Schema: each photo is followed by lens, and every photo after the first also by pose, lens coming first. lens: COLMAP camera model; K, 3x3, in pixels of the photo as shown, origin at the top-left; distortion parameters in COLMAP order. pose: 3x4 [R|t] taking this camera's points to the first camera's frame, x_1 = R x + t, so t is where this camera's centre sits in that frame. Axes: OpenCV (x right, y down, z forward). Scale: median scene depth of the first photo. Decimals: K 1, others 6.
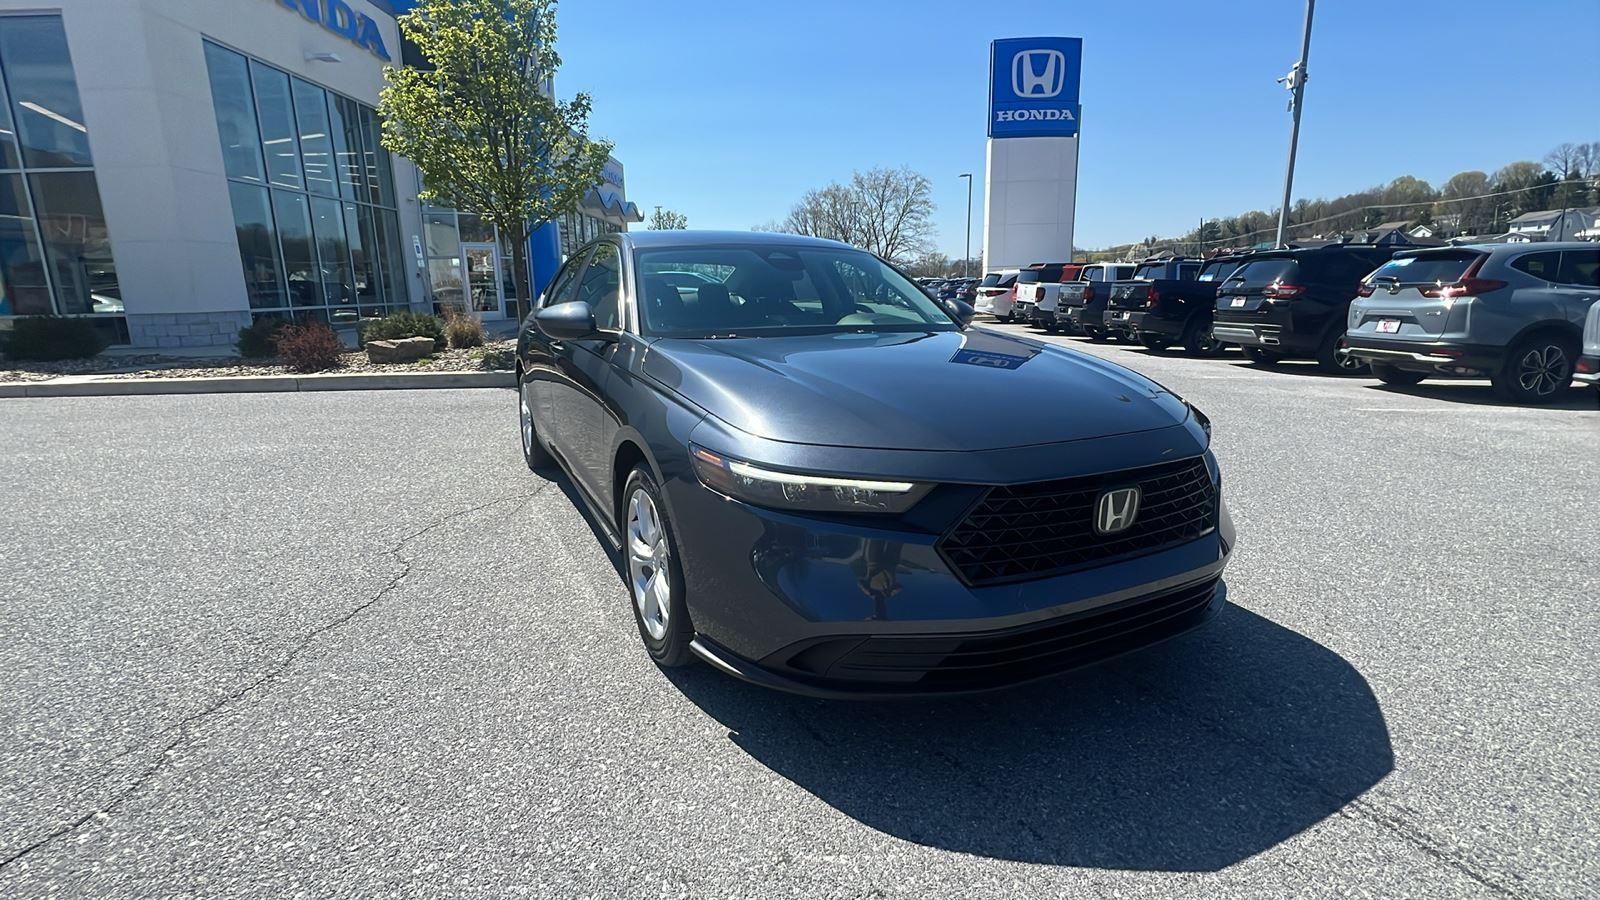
lens RADIAL K [[734.4, 0, 809.8], [0, 734.4, 451.4], [0, 0, 1]] dist [-0.002050, 0.000715]
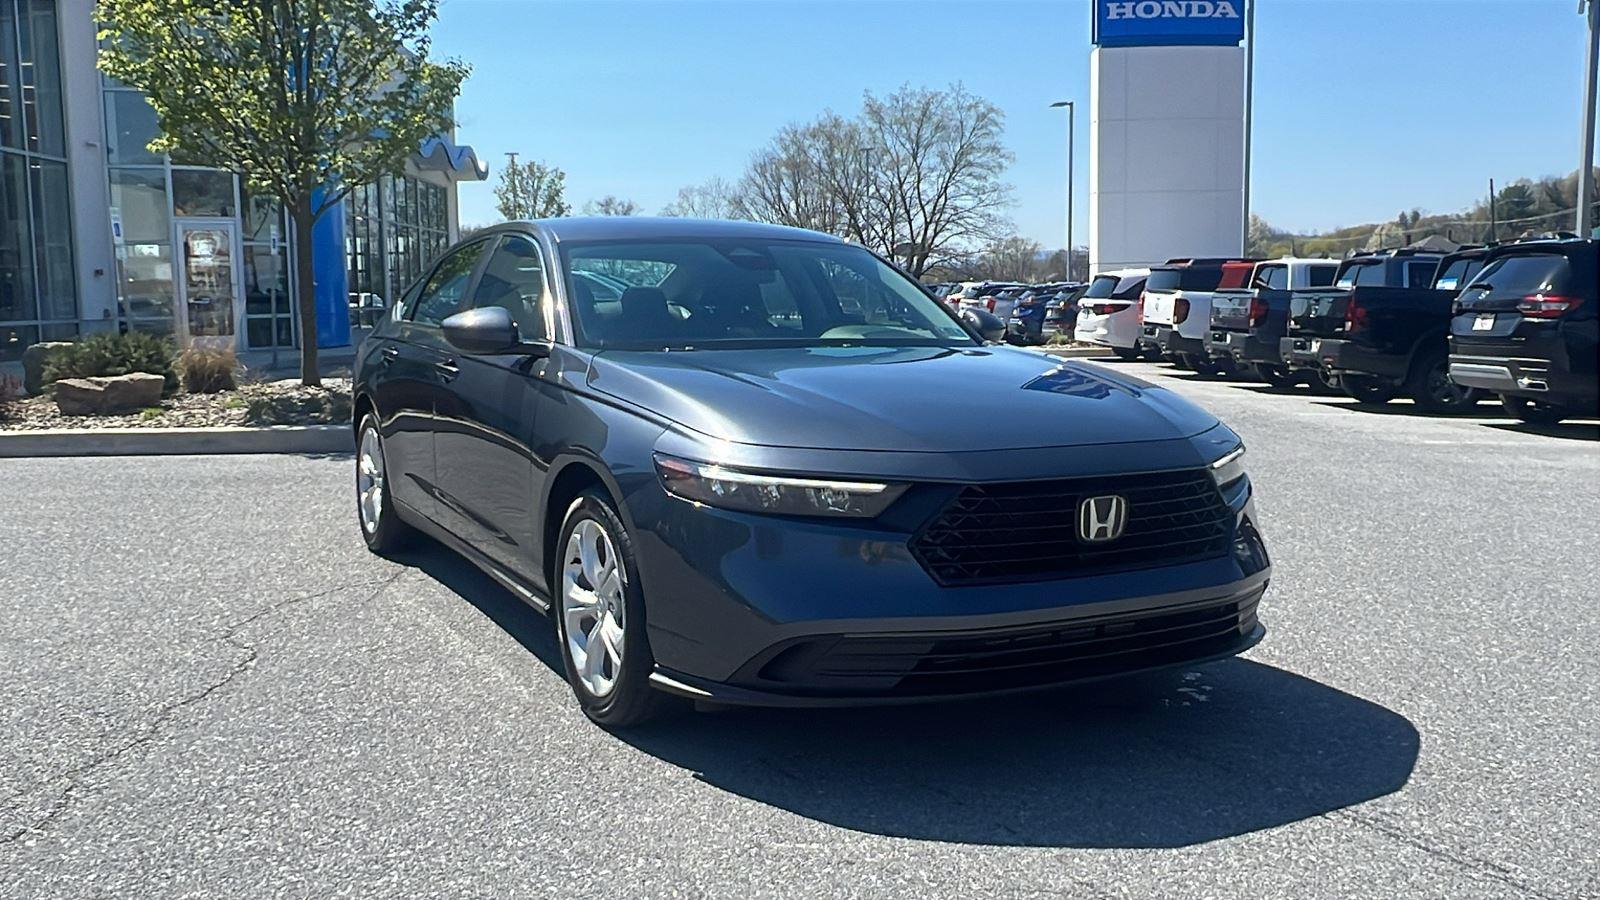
lens RADIAL K [[1340.5, 0, 803.4], [0, 1340.5, 454.8], [0, 0, 1]] dist [0.001802, -0.022394]
pose [[0.999893, 0.003039, 0.014287, 0.000201], [-0.001550, 0.994666, -0.103135, 0.025878], [-0.014524, 0.103102, 0.994565, -0.107943]]
